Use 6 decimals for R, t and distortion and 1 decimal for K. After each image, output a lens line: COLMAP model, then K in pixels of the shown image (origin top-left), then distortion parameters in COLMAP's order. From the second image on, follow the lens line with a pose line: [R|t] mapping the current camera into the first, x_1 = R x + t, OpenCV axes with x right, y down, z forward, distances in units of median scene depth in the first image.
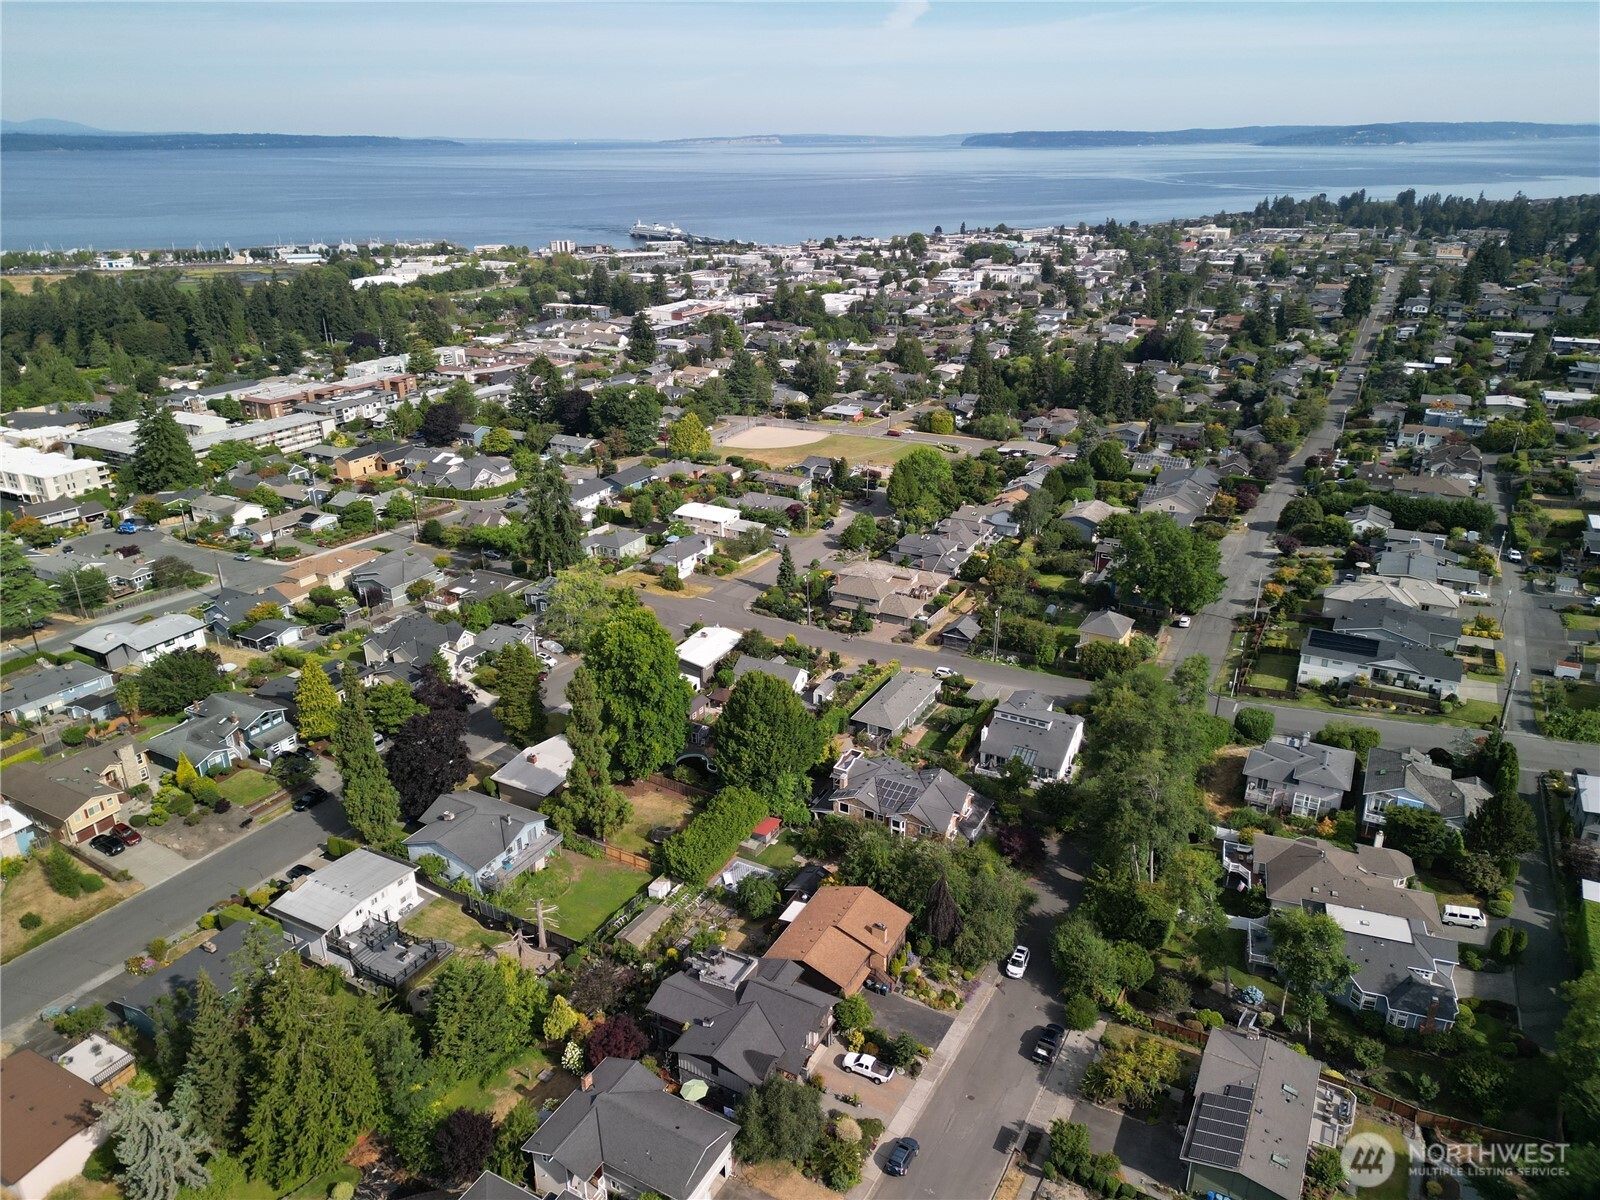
lens RADIAL K [[1107.8, 0, 802.4], [0, 1107.8, 590.2], [0, 0, 1]] dist [0.072949, -0.066003]
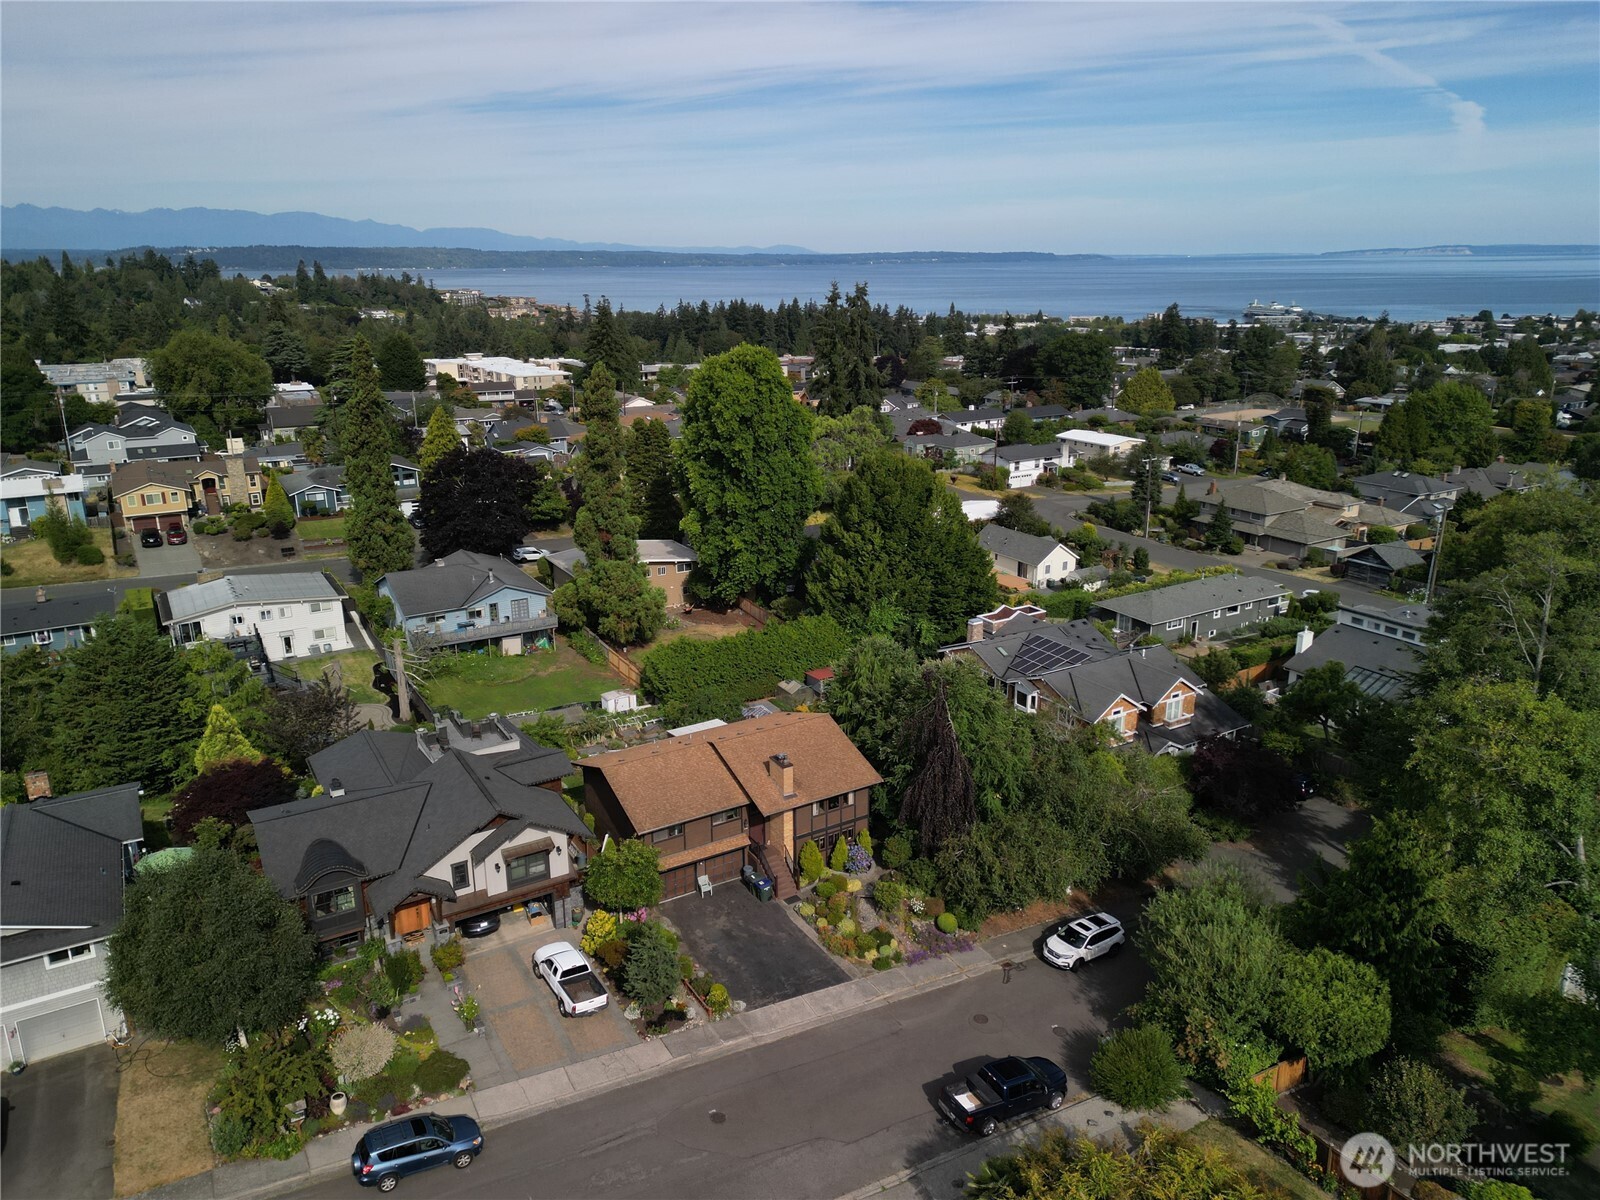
lens RADIAL K [[1107.8, 0, 800.9], [0, 1107.8, 592.7], [0, 0, 1]] dist [0.072949, -0.066003]
pose [[0.860678, 0.145108, -0.488033, 0.180909], [-0.187246, 0.981563, -0.038371, 0.144794], [0.473468, 0.124407, 0.871981, 0.334190]]
